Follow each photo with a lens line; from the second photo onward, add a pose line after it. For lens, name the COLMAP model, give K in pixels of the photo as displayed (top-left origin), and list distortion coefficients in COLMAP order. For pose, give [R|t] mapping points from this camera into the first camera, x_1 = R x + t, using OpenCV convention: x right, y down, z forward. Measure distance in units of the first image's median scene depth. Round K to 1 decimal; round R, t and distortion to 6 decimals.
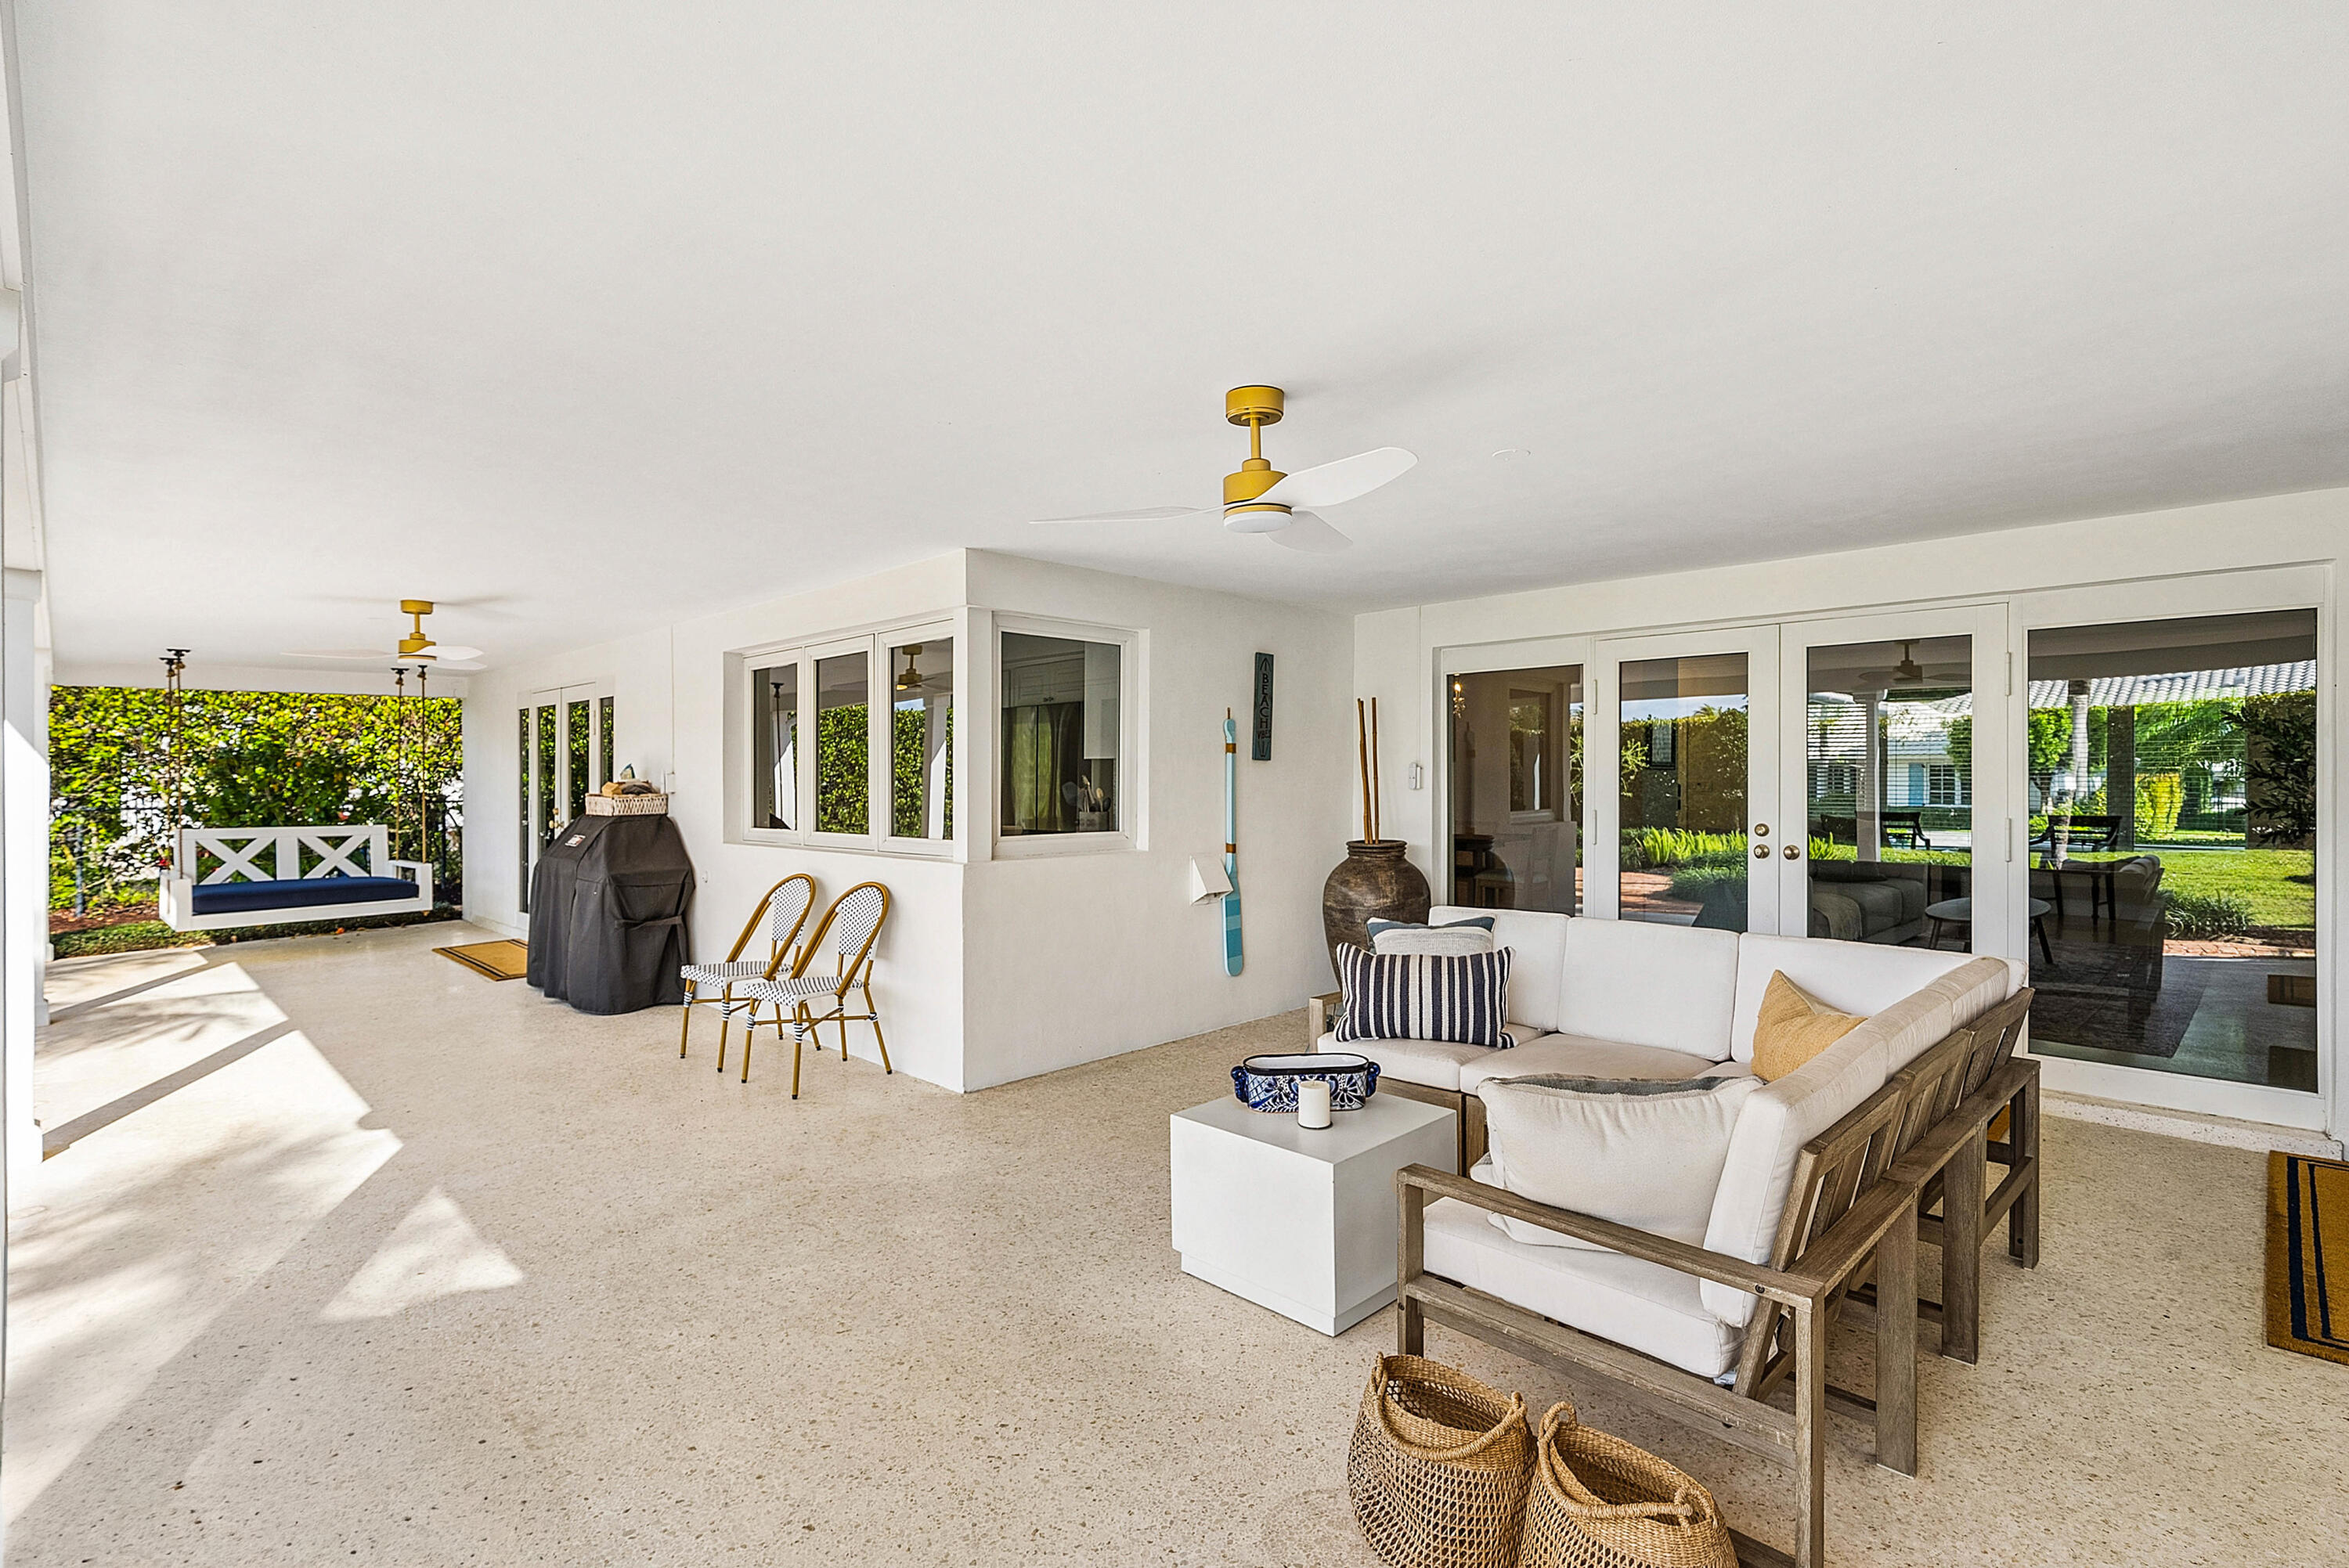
lens RADIAL K [[1132.0, 0, 1174.1], [0, 1132.0, 774.8], [0, 0, 1]] dist [0.002323, 0.000112]
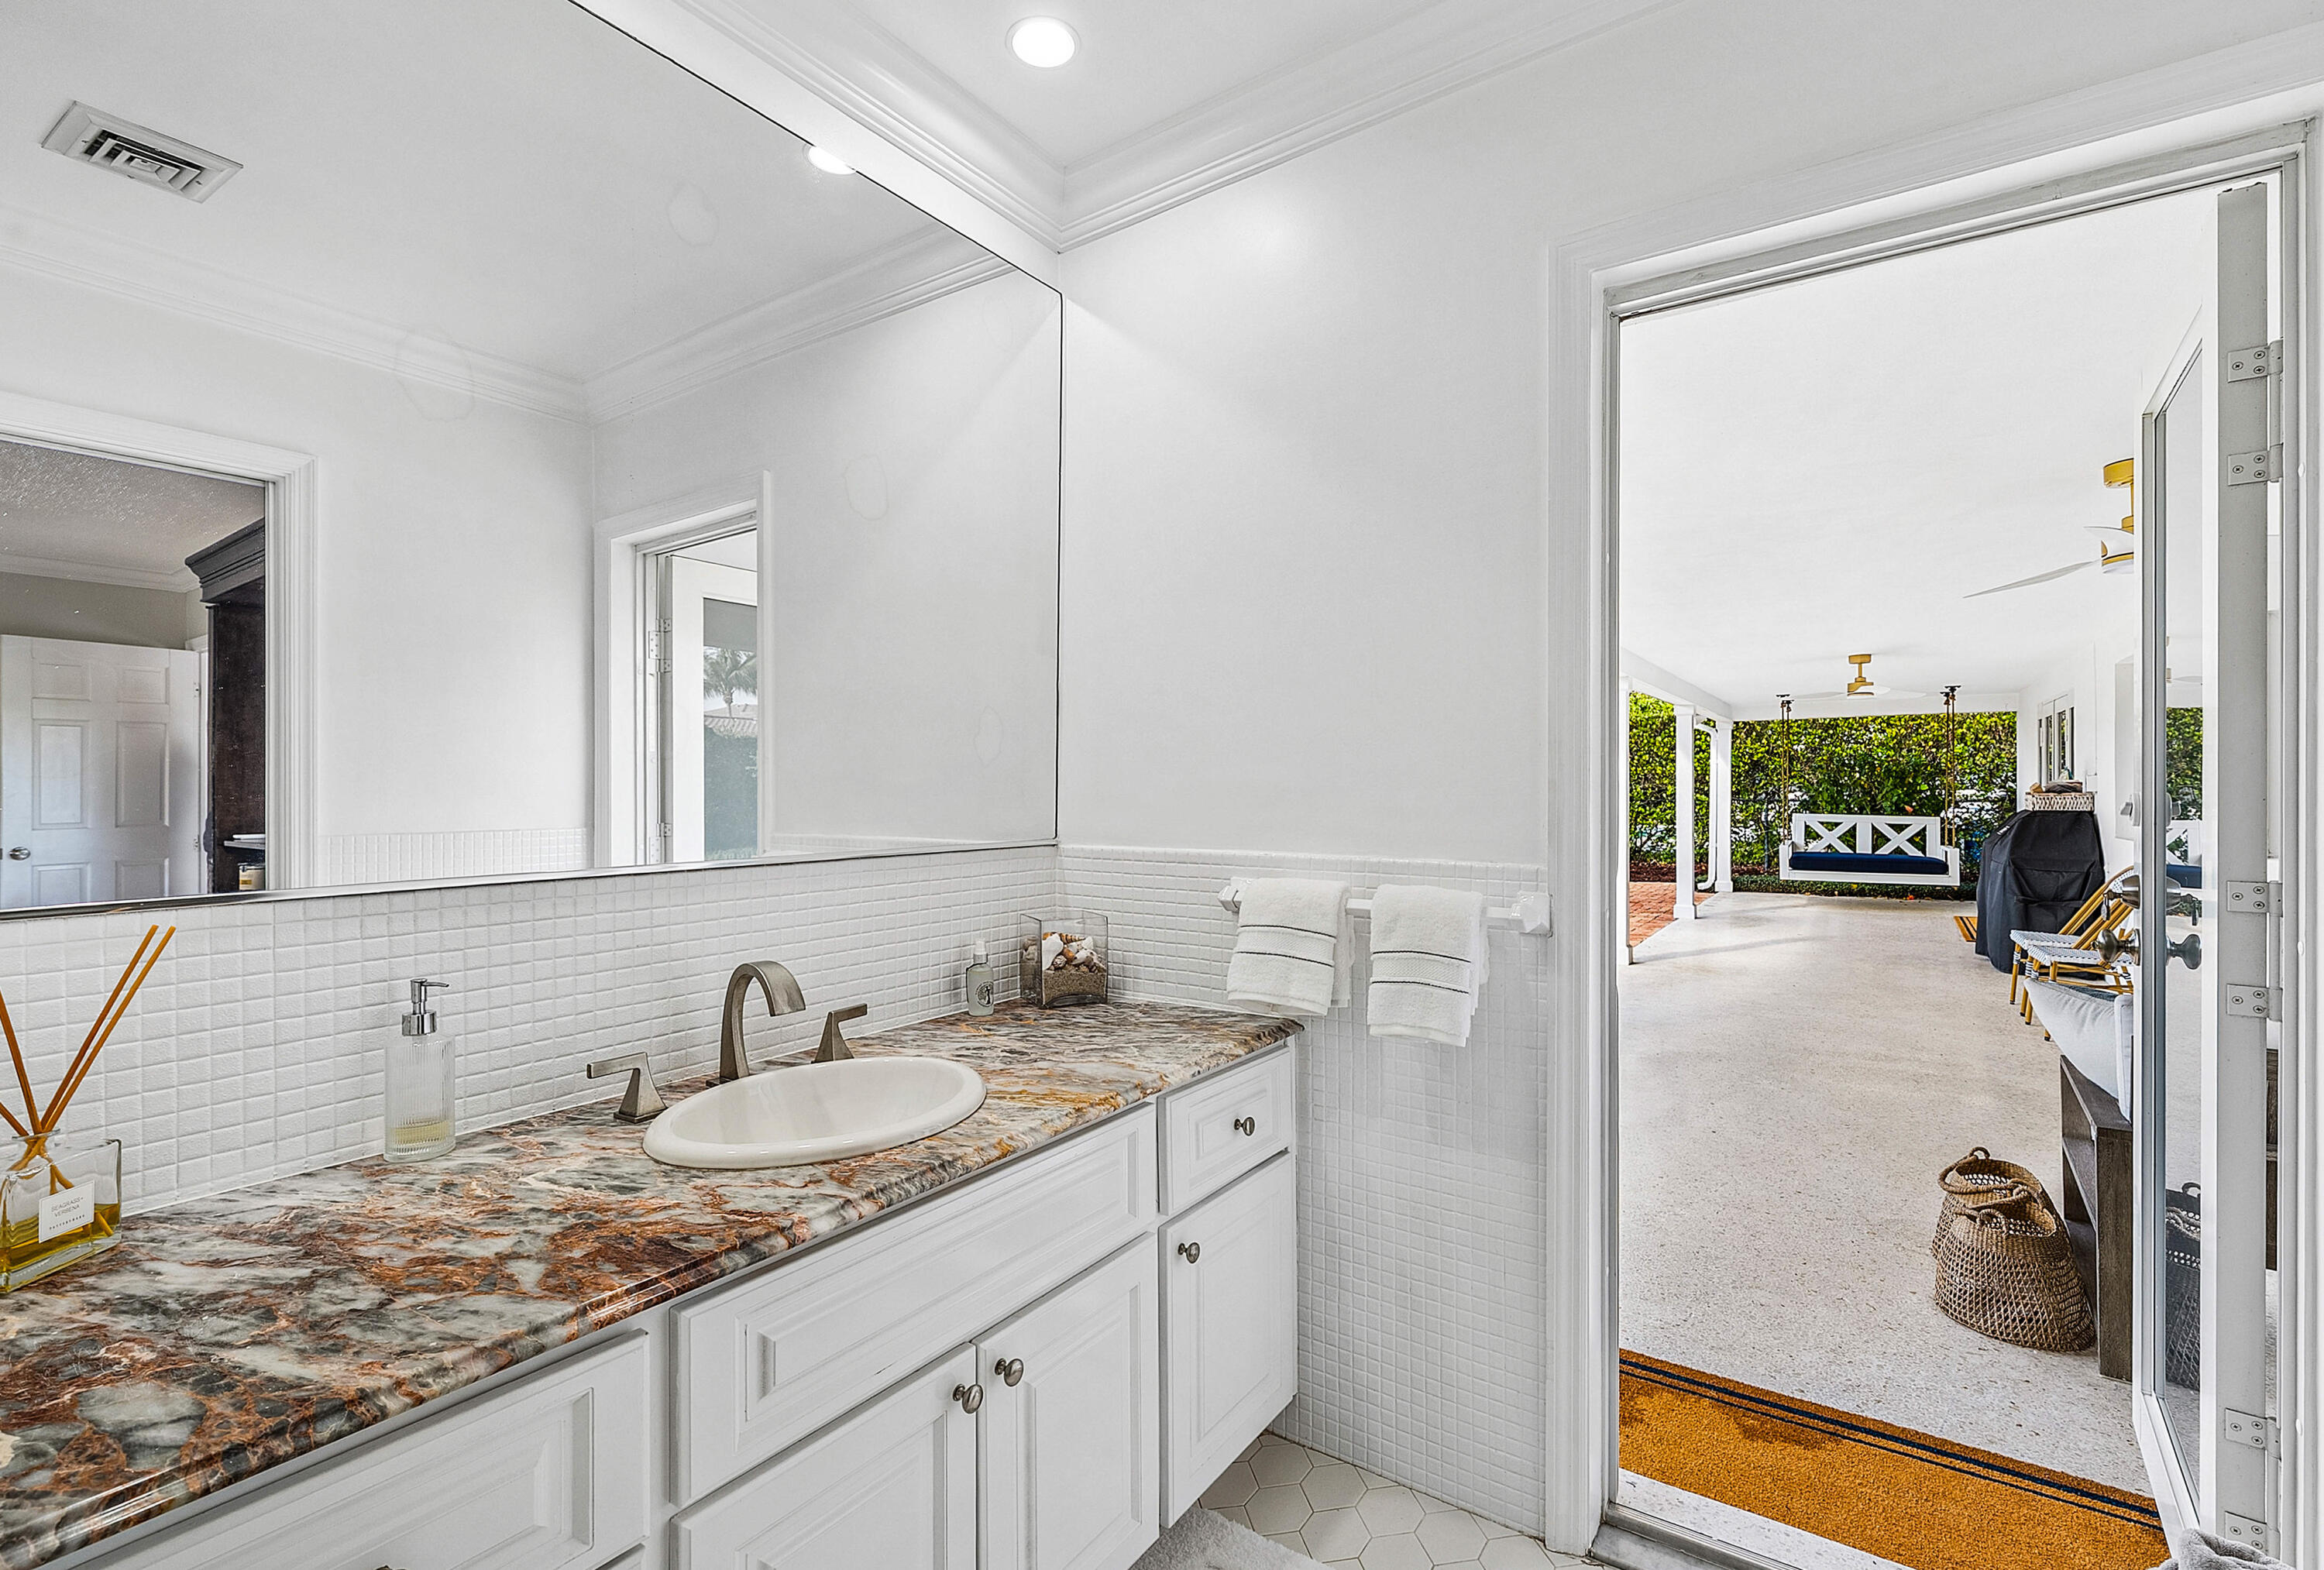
lens RADIAL K [[1051.3, 0, 1160.4], [0, 1051.3, 786.7], [0, 0, 1]] dist [-0.000823, -0.000679]
pose [[0.196066, 0.009012, -0.980549, 0.301958], [-0.002147, 0.999959, 0.008761, 0.002705], [0.980588, 0.000388, 0.196078, -0.083755]]
